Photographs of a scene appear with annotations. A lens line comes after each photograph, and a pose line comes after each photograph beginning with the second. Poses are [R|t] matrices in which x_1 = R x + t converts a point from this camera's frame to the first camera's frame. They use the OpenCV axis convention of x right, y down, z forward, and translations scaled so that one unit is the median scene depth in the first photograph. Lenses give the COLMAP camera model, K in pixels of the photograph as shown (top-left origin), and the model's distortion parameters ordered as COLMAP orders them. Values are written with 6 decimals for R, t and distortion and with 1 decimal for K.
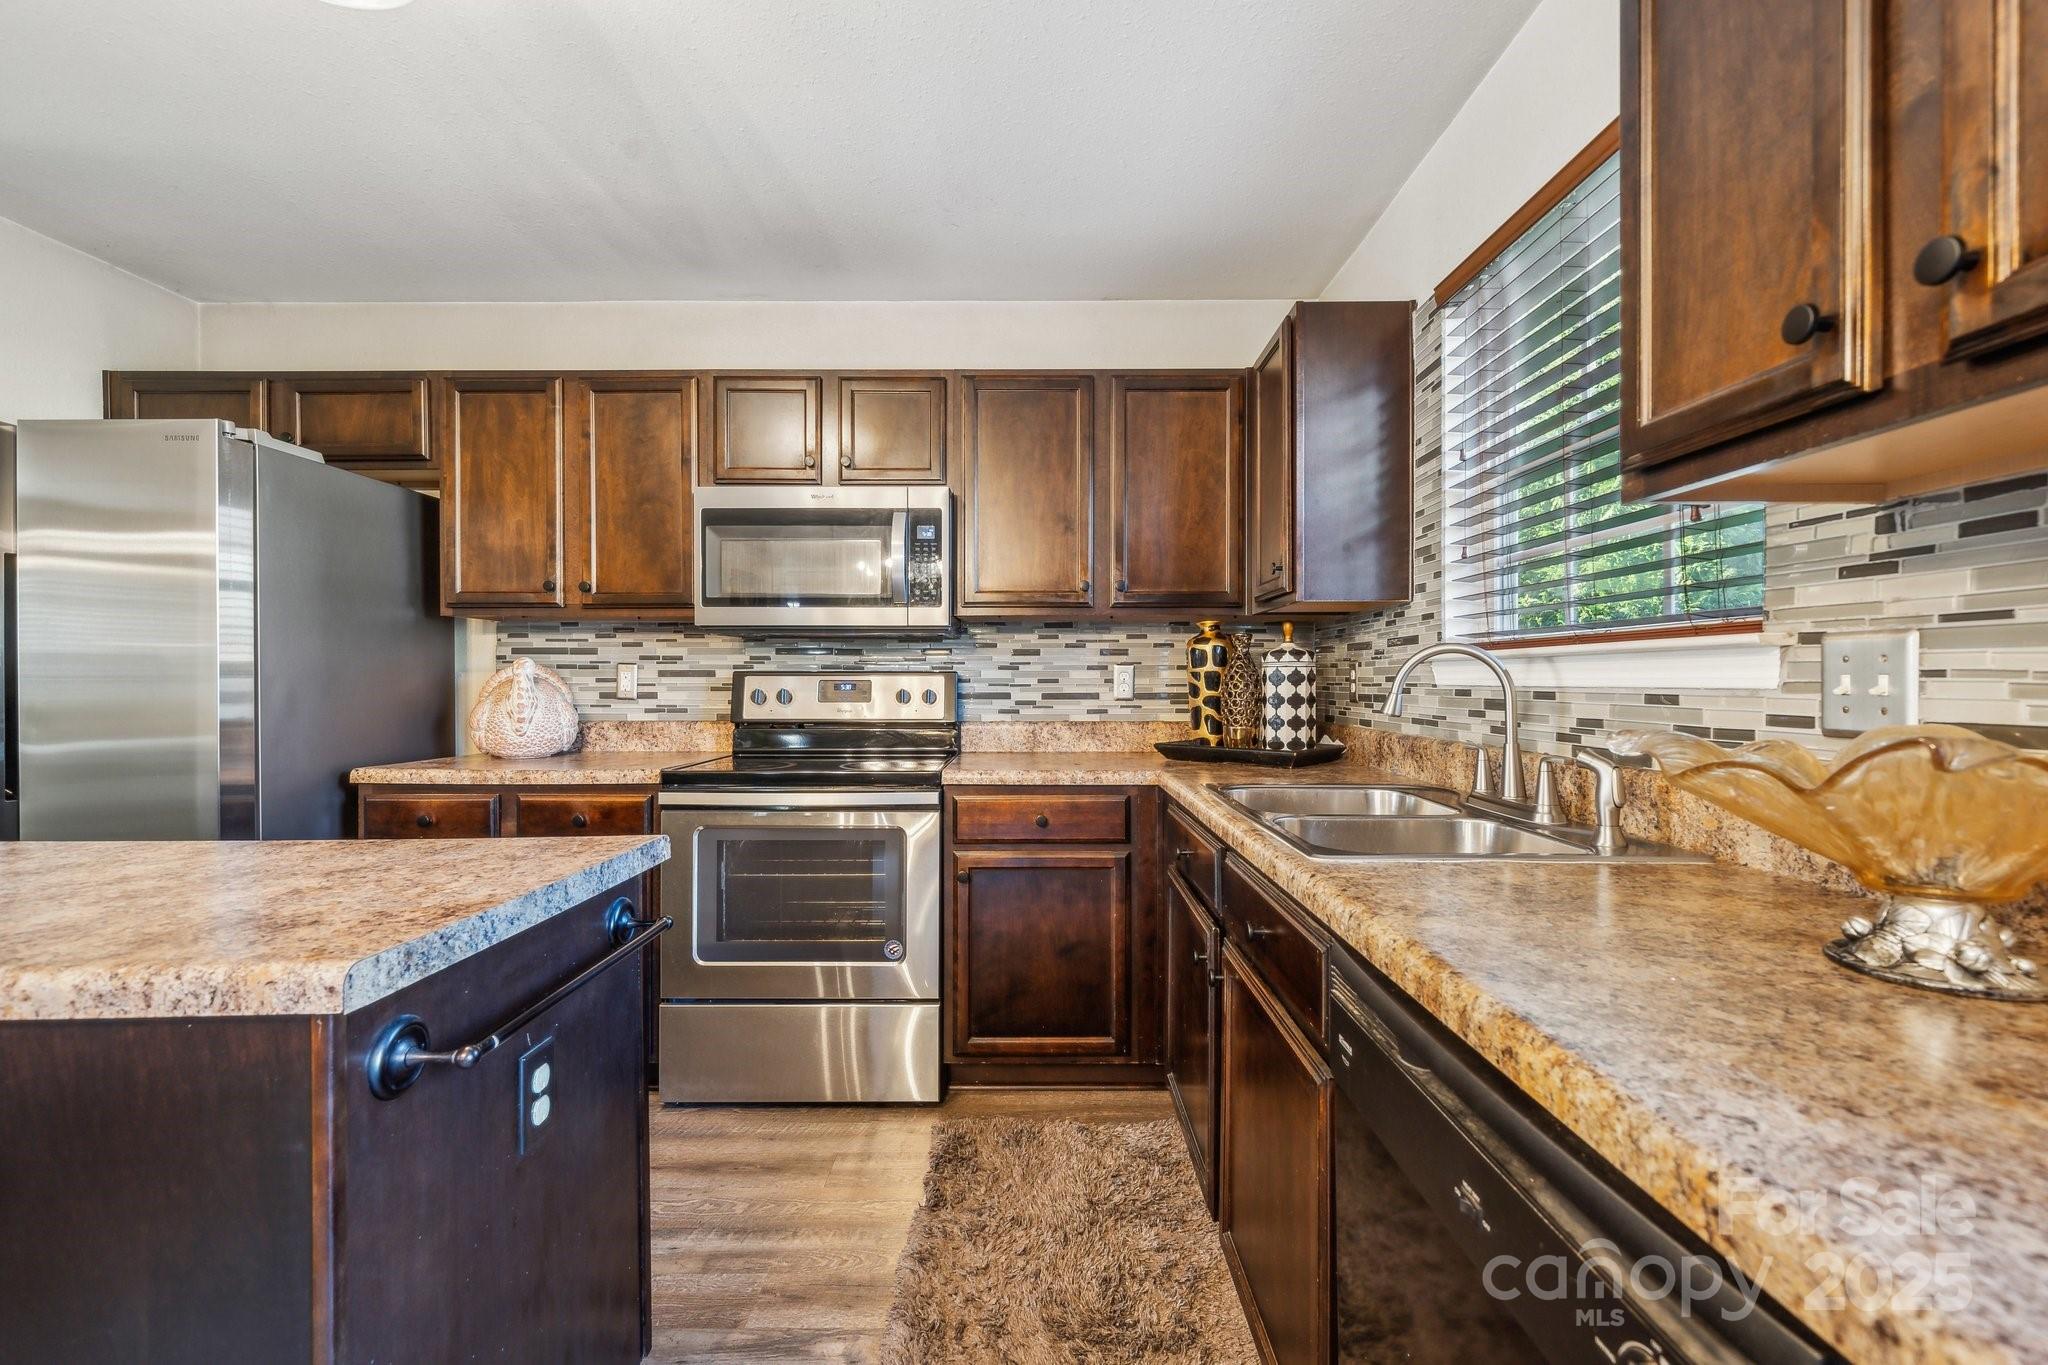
lens RADIAL K [[806.4, 0, 1016.1], [0, 806.4, 687.2], [0, 0, 1]] dist [0.007511, -0.000710]
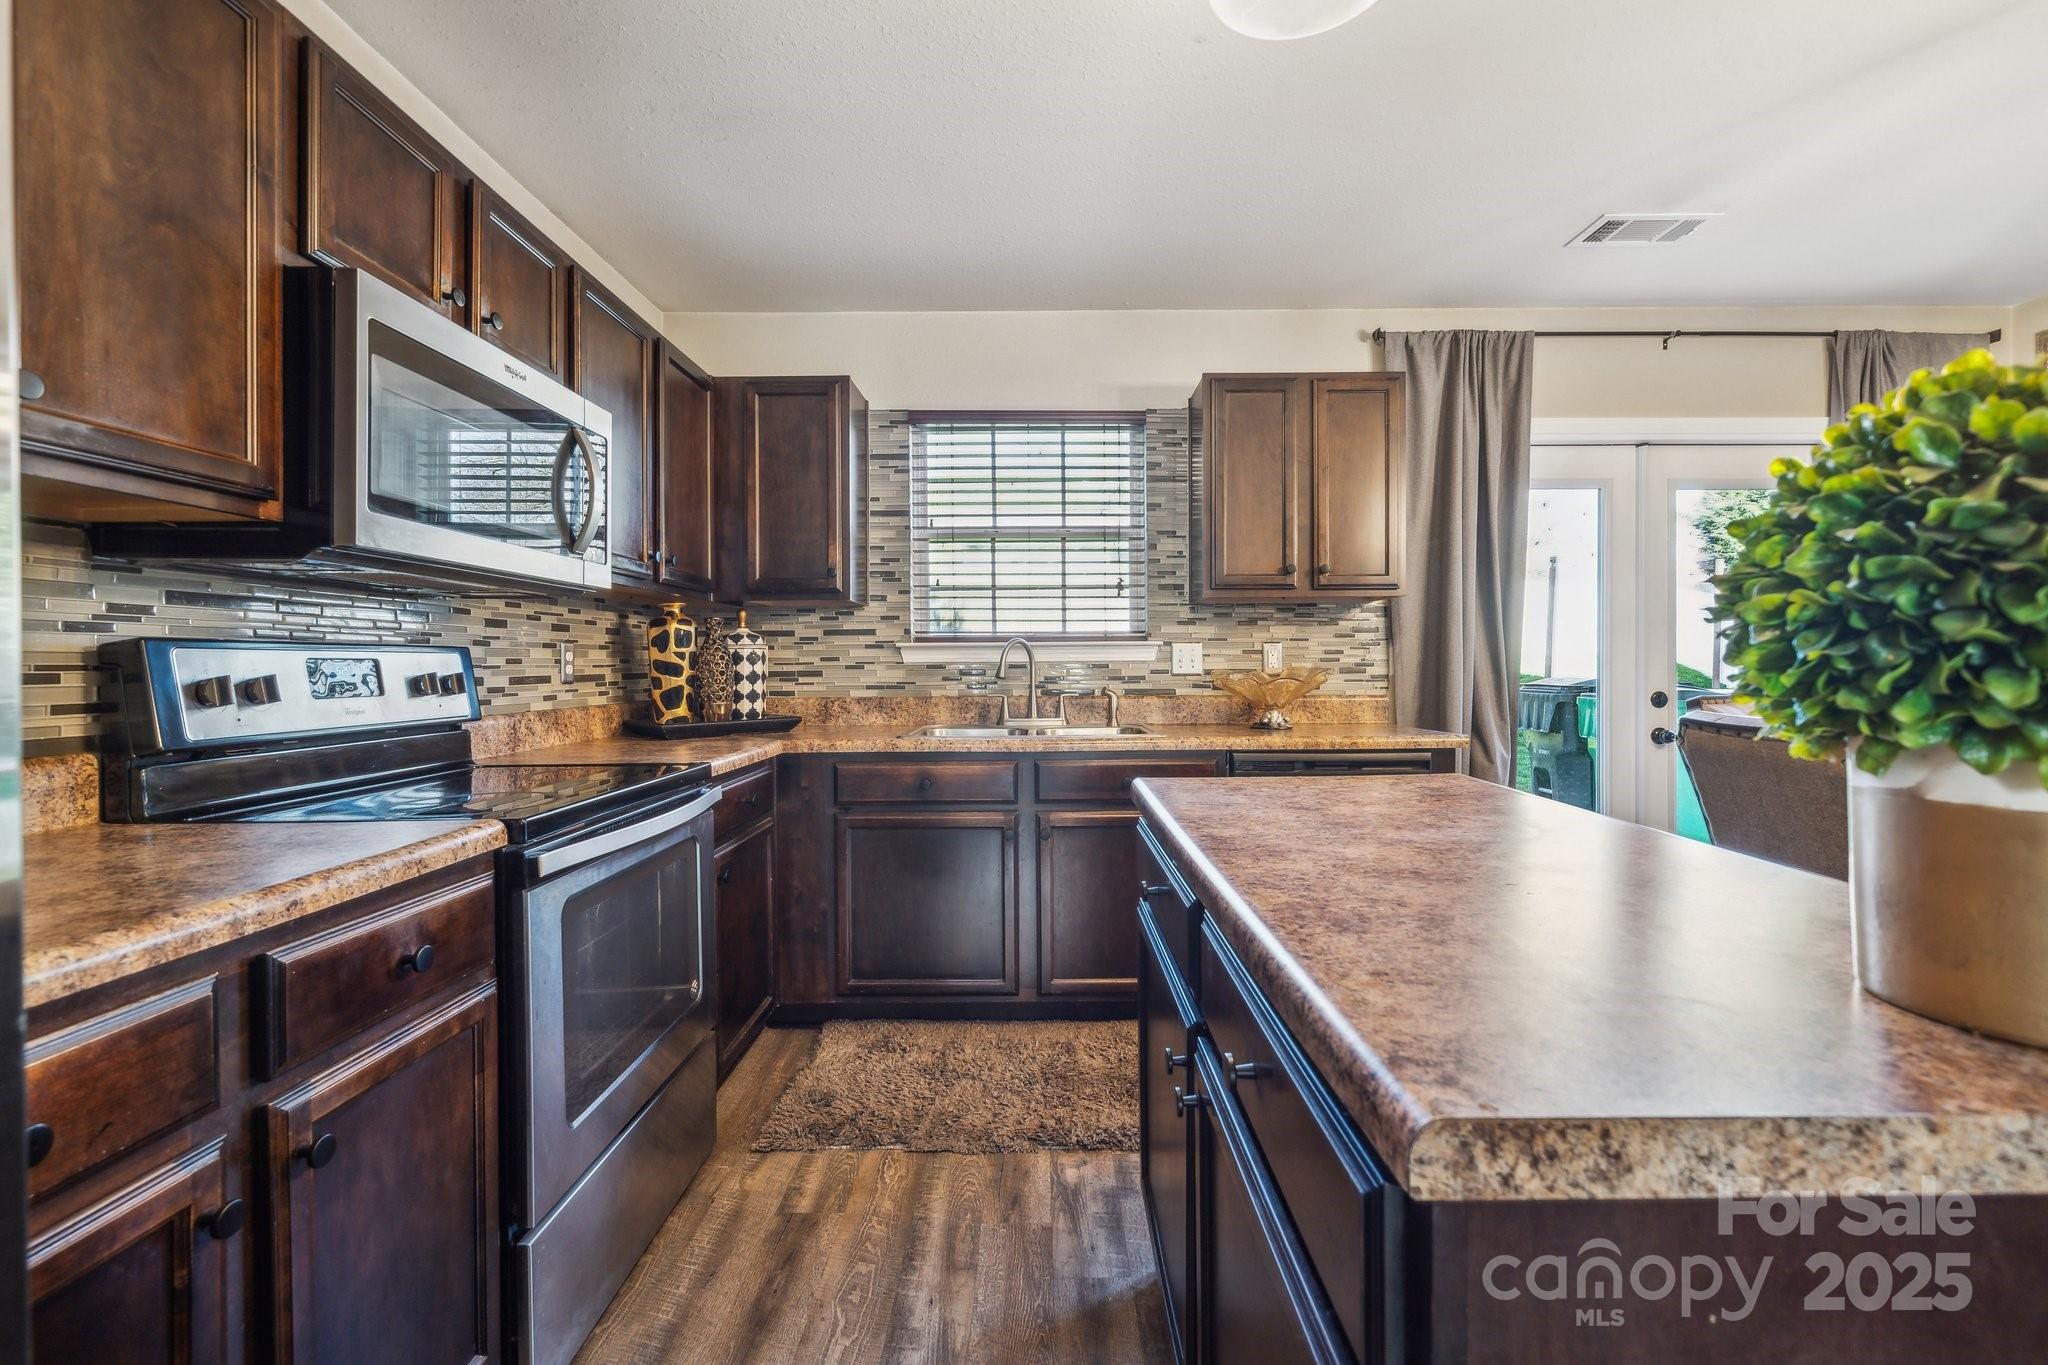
lens RADIAL K [[806.4, 0, 1014.7], [0, 806.4, 673.7], [0, 0, 1]] dist [0.007511, -0.000710]
pose [[0.087878, -0.013295, 0.996043, -0.792993], [0.014969, 0.999816, 0.012024, 0.002443], [-0.996019, 0.013853, 0.088060, 0.509784]]
